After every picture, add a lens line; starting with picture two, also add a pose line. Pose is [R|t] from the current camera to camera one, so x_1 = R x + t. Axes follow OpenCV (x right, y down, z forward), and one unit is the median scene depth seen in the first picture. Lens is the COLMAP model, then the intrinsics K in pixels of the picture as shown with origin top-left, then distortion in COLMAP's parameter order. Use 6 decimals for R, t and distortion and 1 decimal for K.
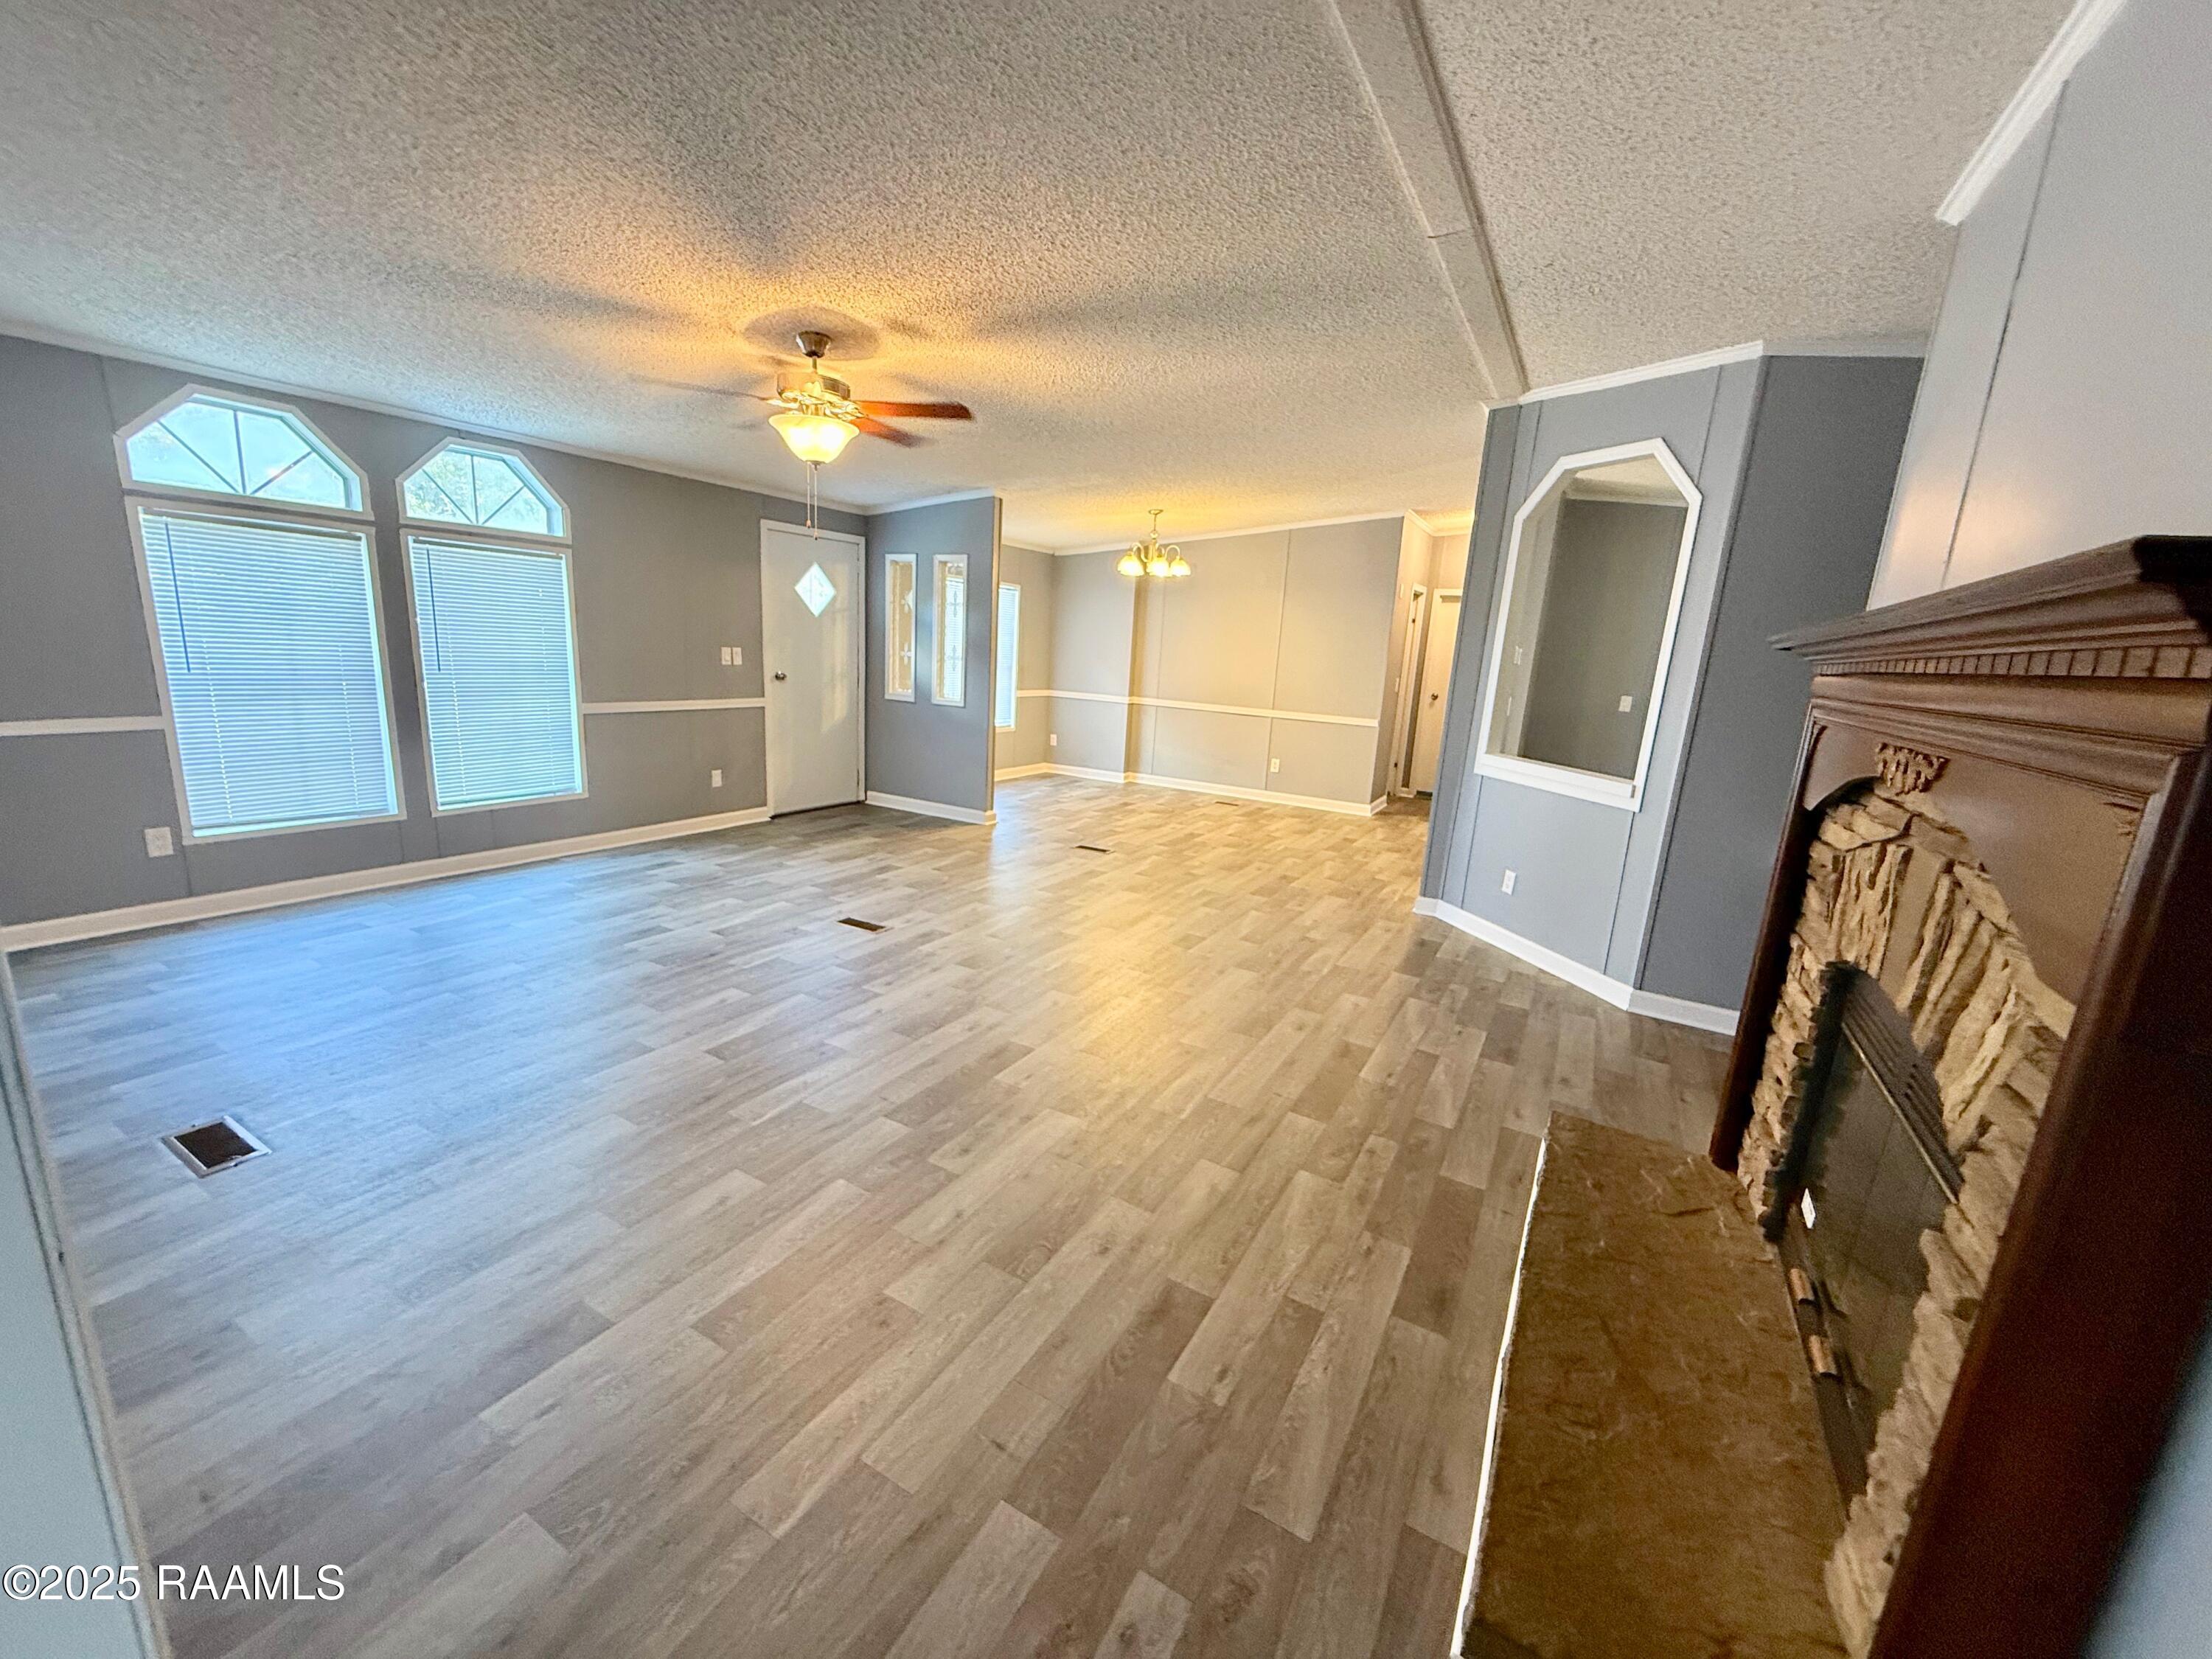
lens RADIAL K [[879.9, 0, 1098.9], [0, 879.9, 840.3], [0, 0, 1]] dist [0.000644, -0.000019]
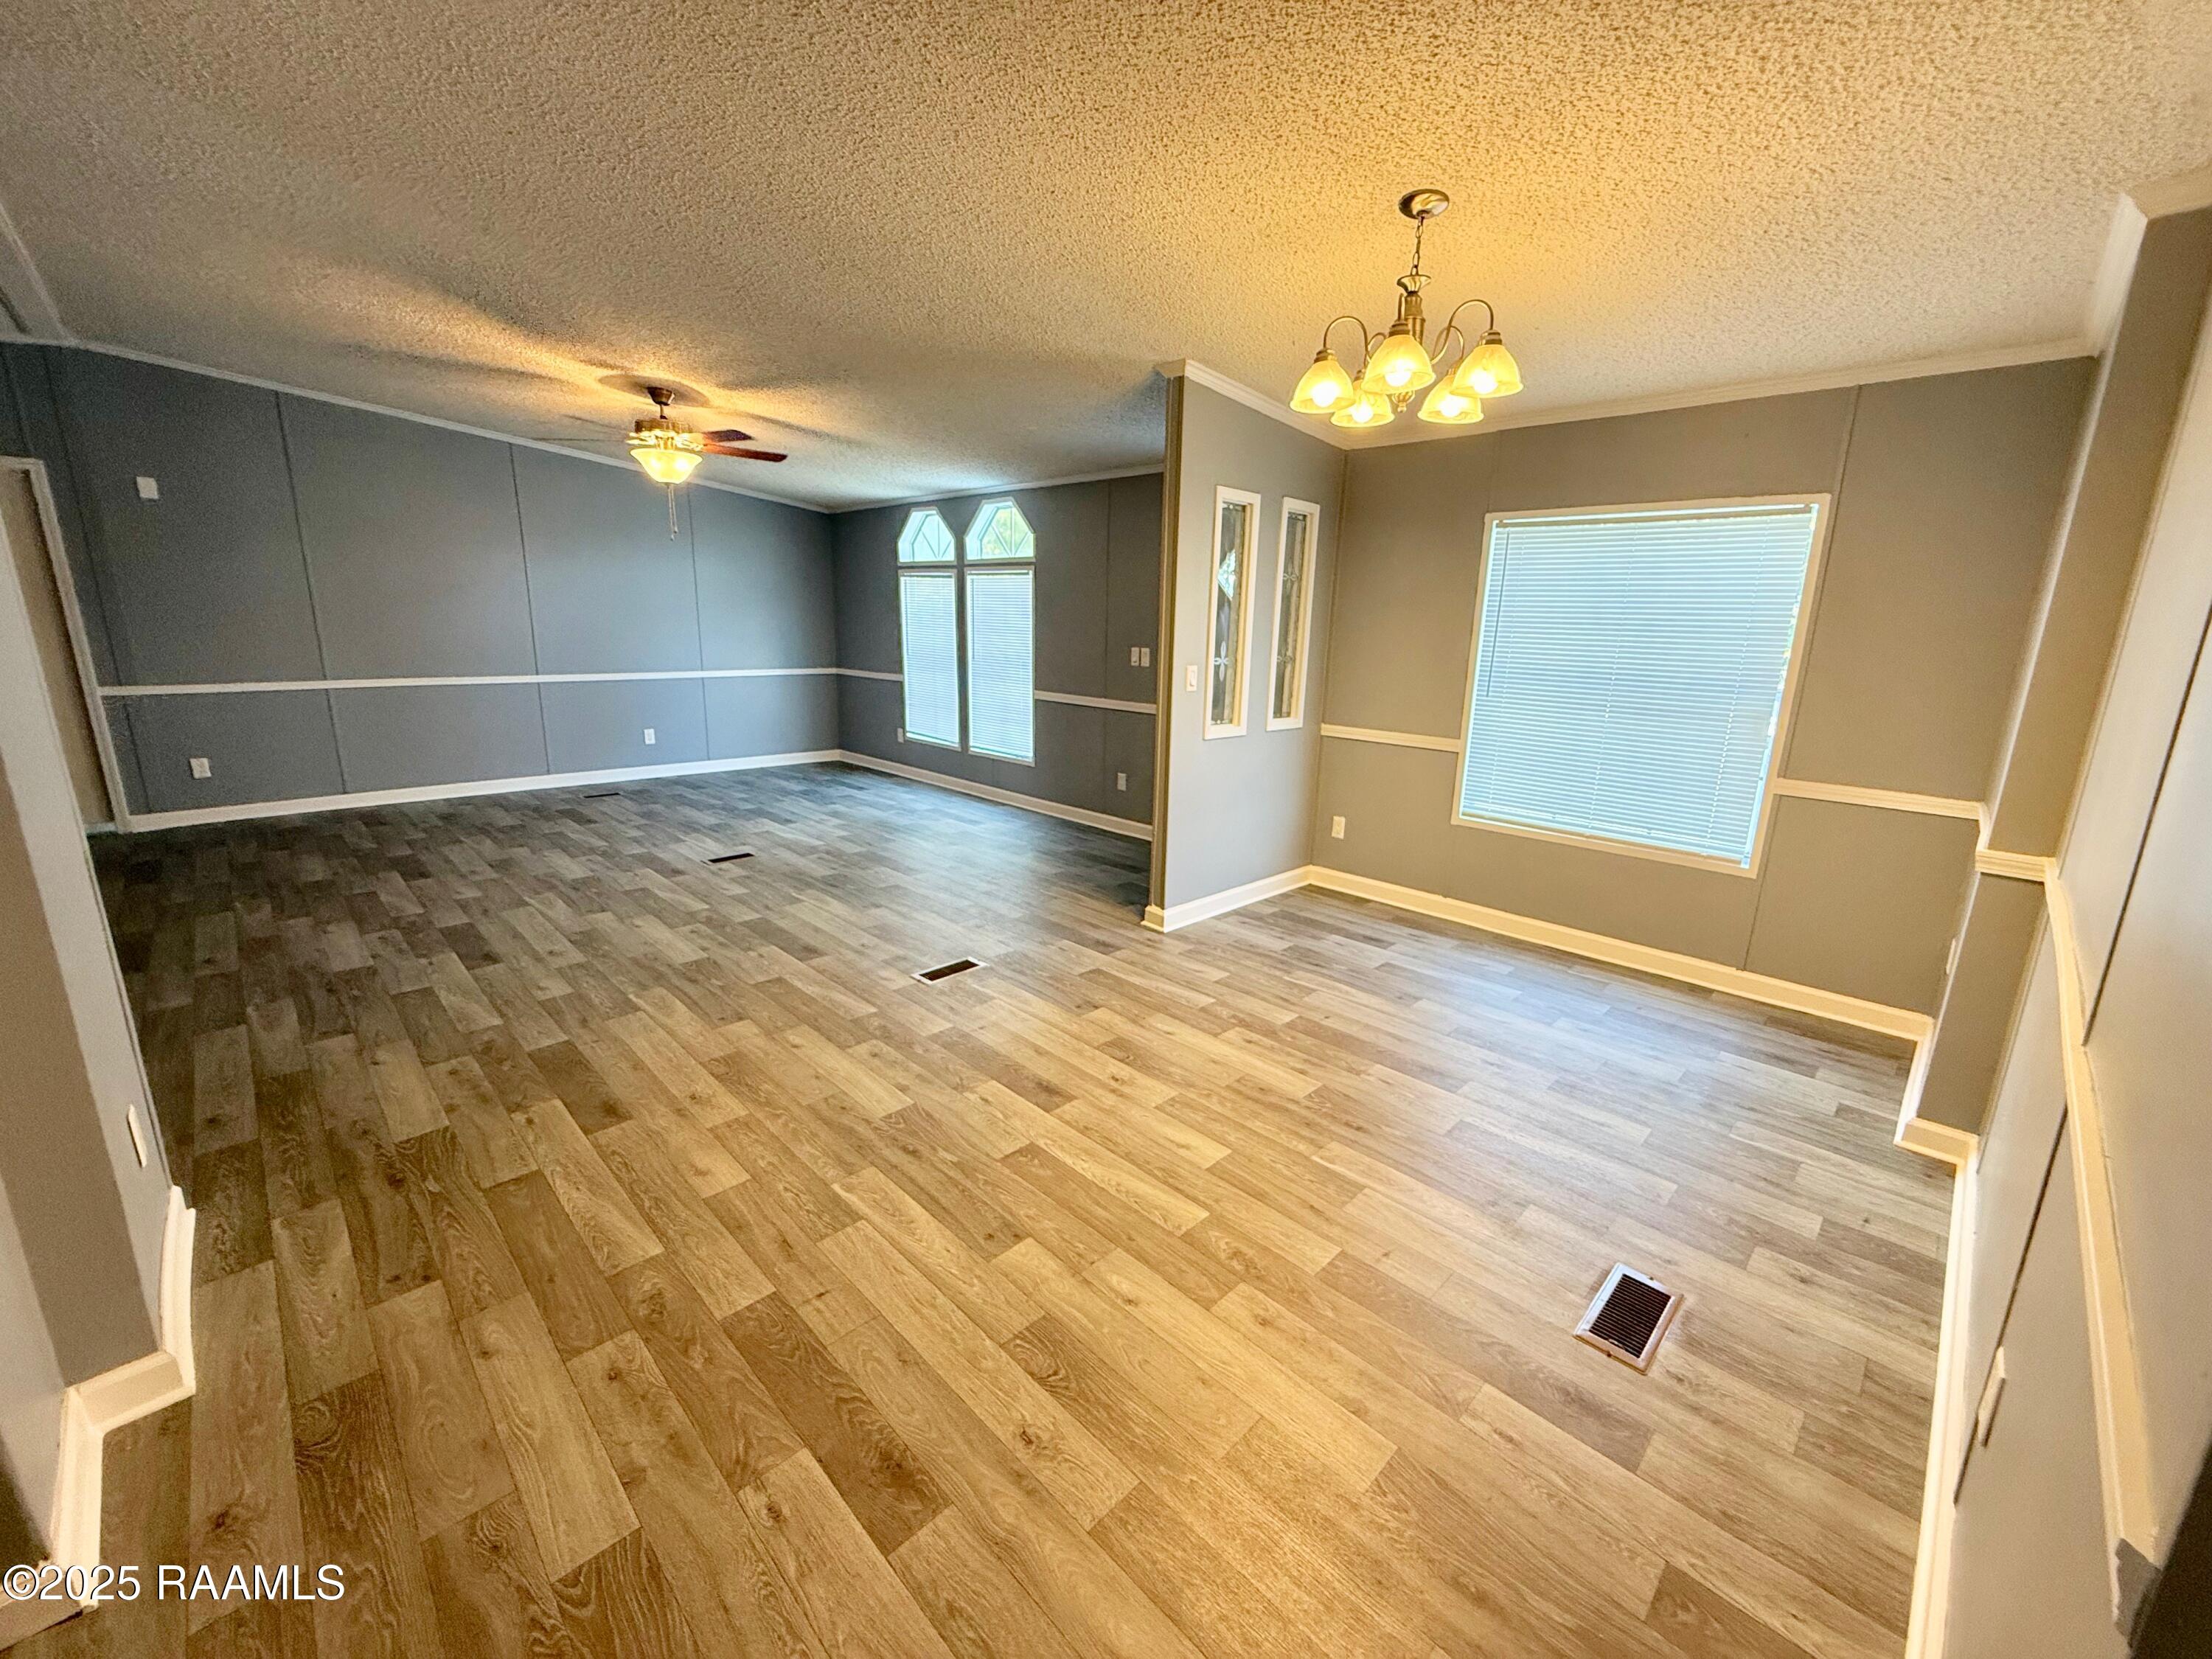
lens RADIAL K [[879.9, 0, 1103.0], [0, 879.9, 833.6], [0, 0, 1]] dist [0.000644, -0.000019]
pose [[-0.258461, 0.167747, -0.951346, 0.627371], [-0.252452, 0.938856, 0.234131, -0.294264], [0.932451, 0.300683, -0.200310, 1.468920]]
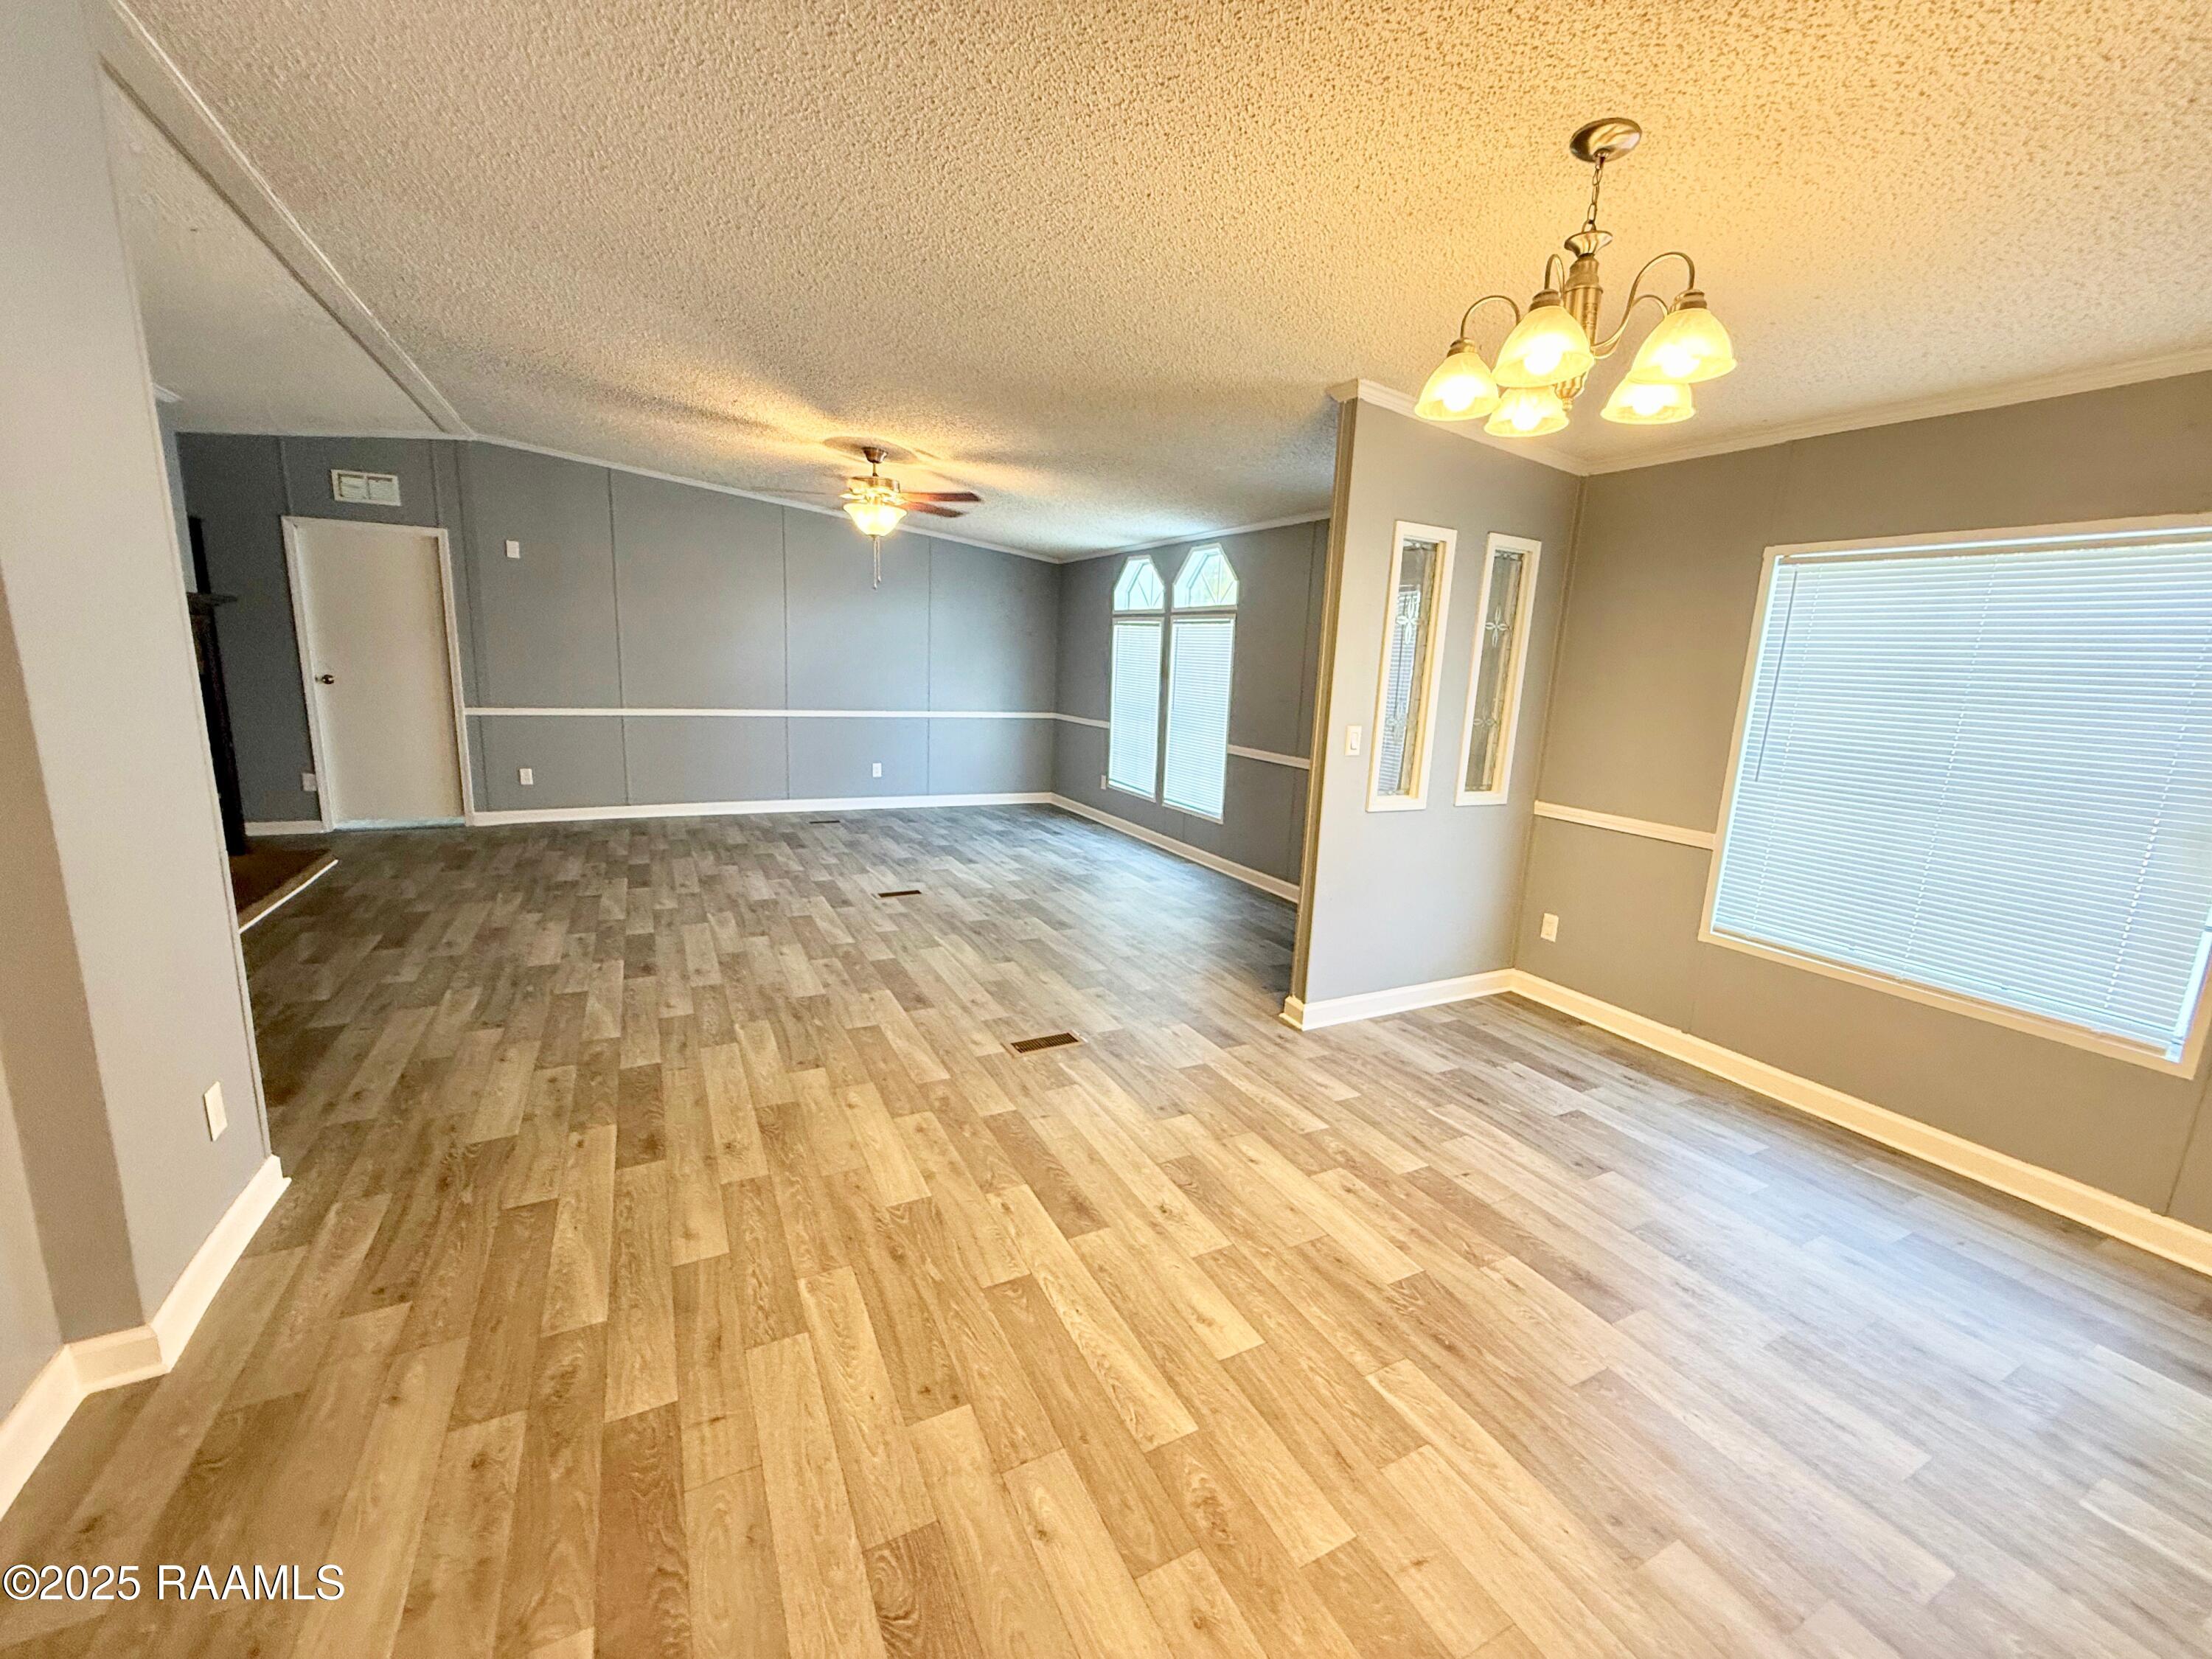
lens RADIAL K [[879.9, 0, 1104.4], [0, 879.9, 832.5], [0, 0, 1]] dist [0.000644, -0.000019]
pose [[-0.533476, 0.085183, -0.841515, 0.515764], [-0.258887, 0.930721, 0.258333, -0.320583], [0.805221, 0.355672, -0.474465, 1.537498]]
